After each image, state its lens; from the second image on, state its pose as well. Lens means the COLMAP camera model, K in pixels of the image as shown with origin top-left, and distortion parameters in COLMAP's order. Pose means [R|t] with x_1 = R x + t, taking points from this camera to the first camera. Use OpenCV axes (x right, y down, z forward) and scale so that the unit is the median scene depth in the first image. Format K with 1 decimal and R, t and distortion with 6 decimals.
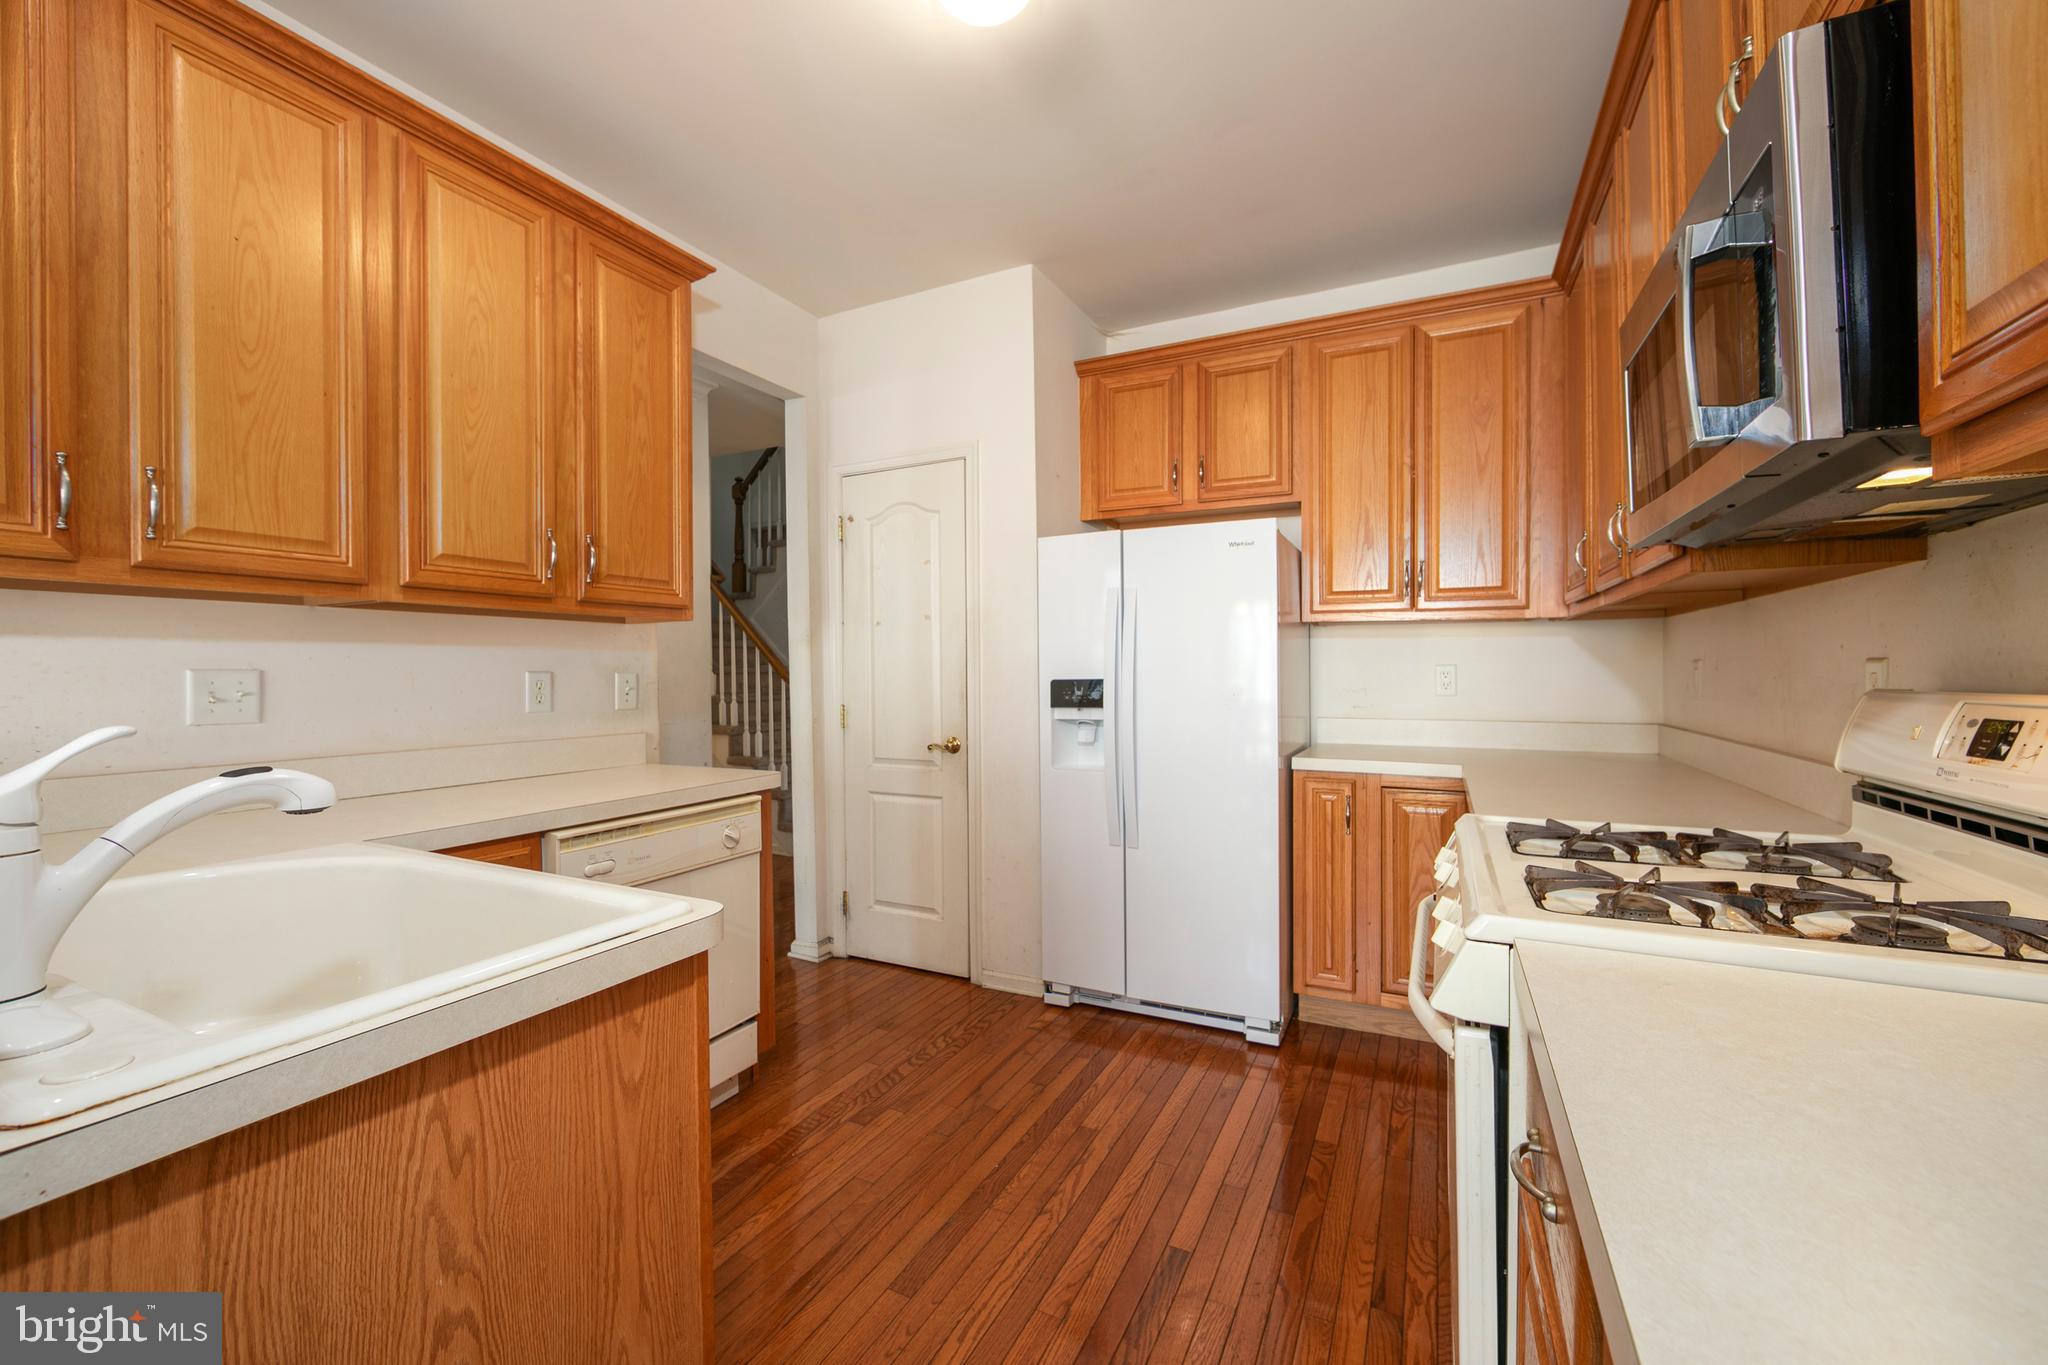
lens RADIAL K [[815.4, 0, 1030.1], [0, 815.4, 675.0], [0, 0, 1]] dist [-0.006926, 0.000393]
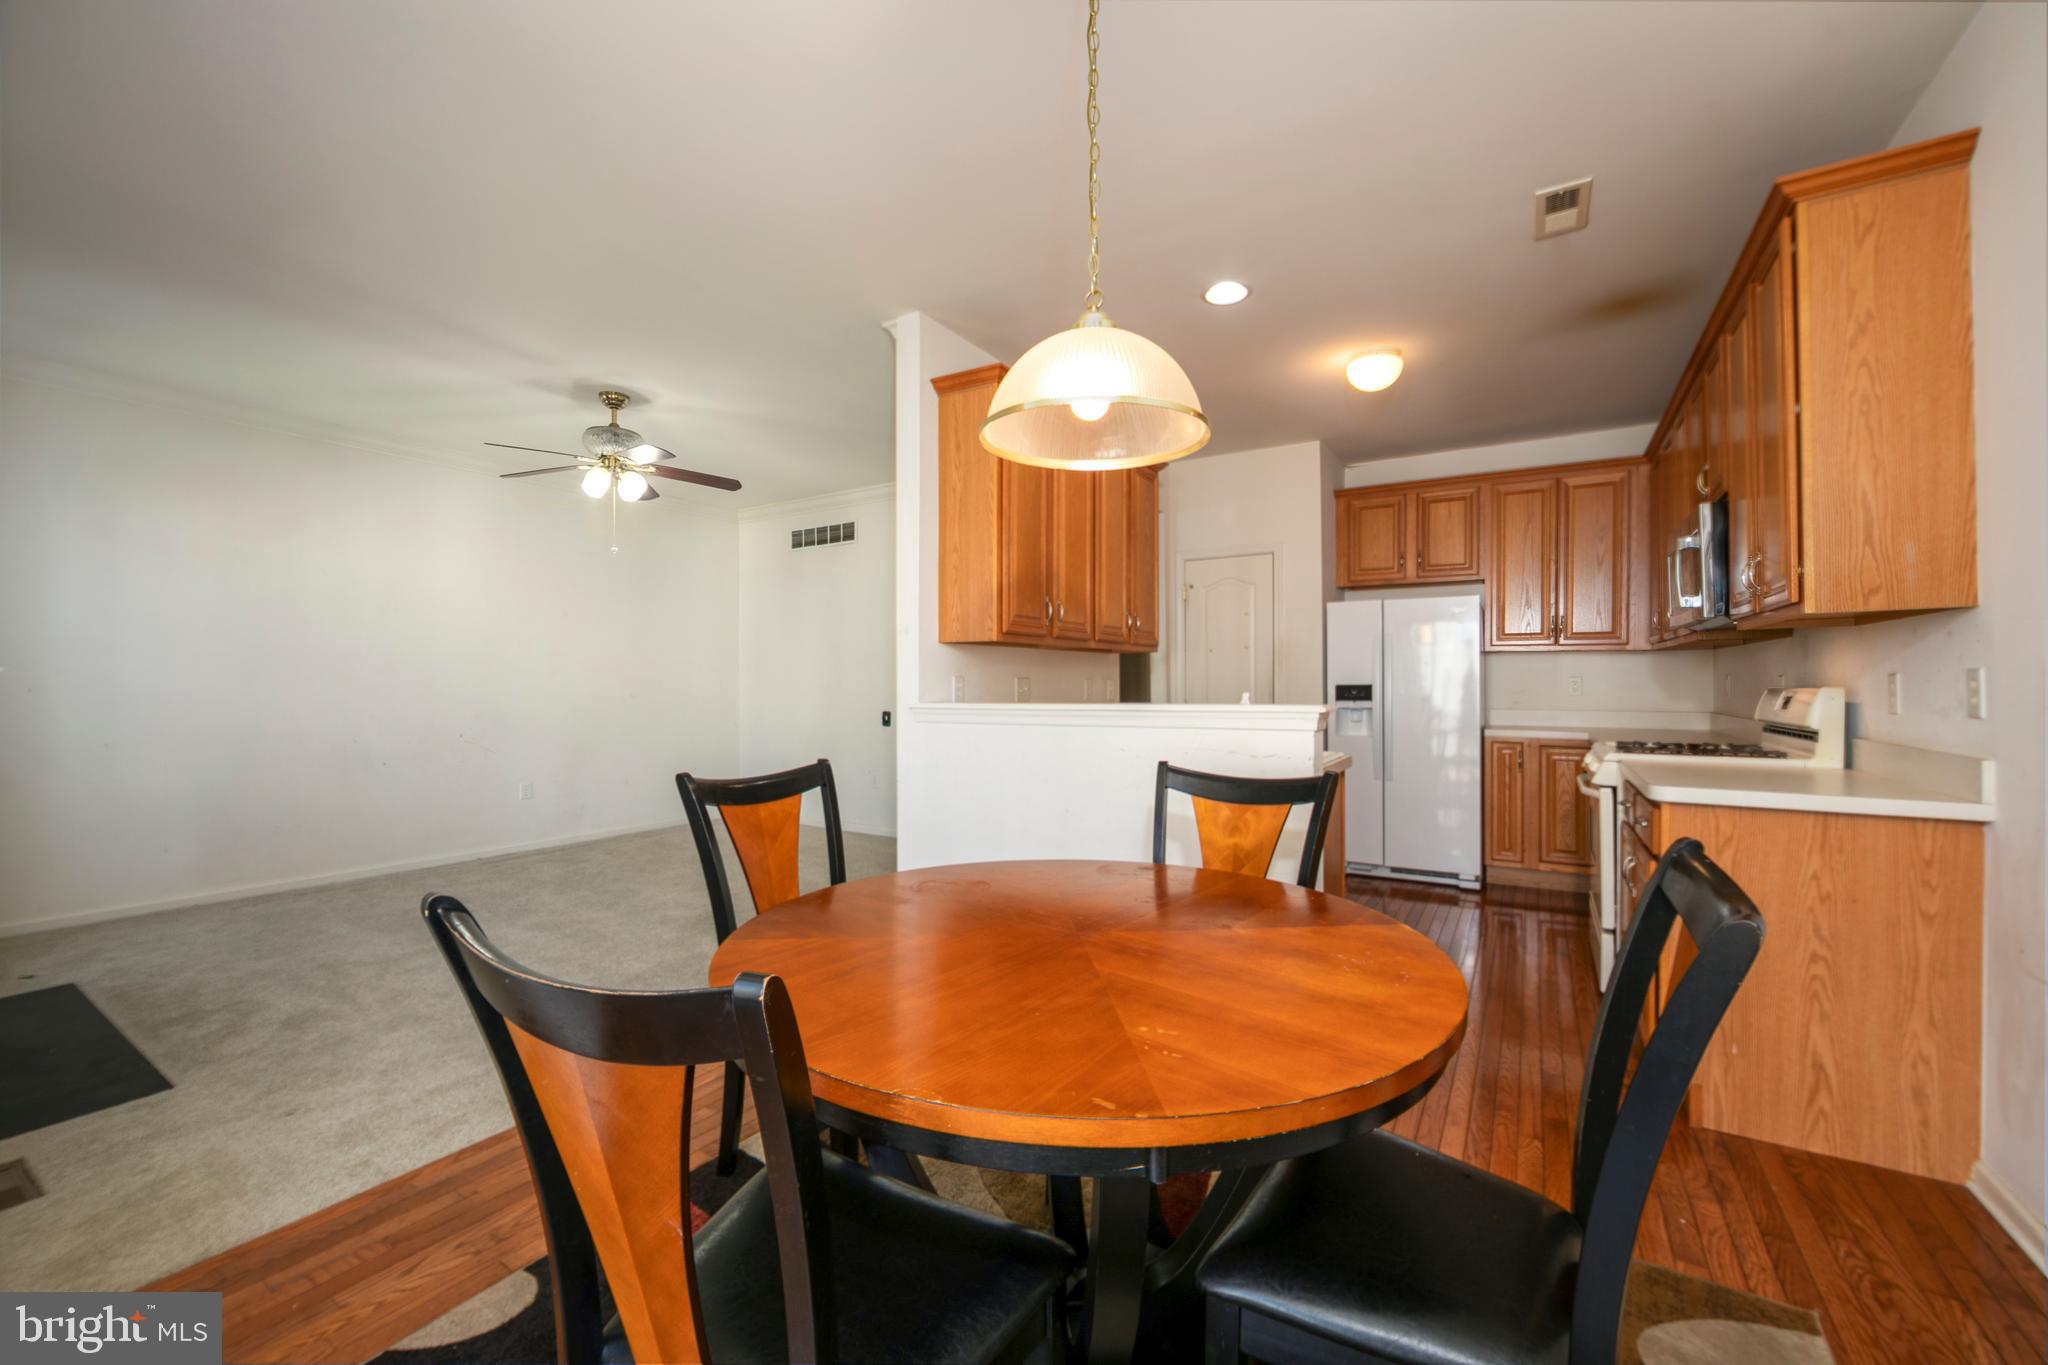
lens RADIAL K [[784.1, 0, 1057.6], [0, 784.1, 684.2], [0, 0, 1]] dist [0.000316, -0.000030]
pose [[0.996186, 0.004634, -0.087131, -0.429041], [-0.004804, 0.999987, -0.001738, 0.010345], [0.087121, 0.002150, 0.996195, -0.729616]]
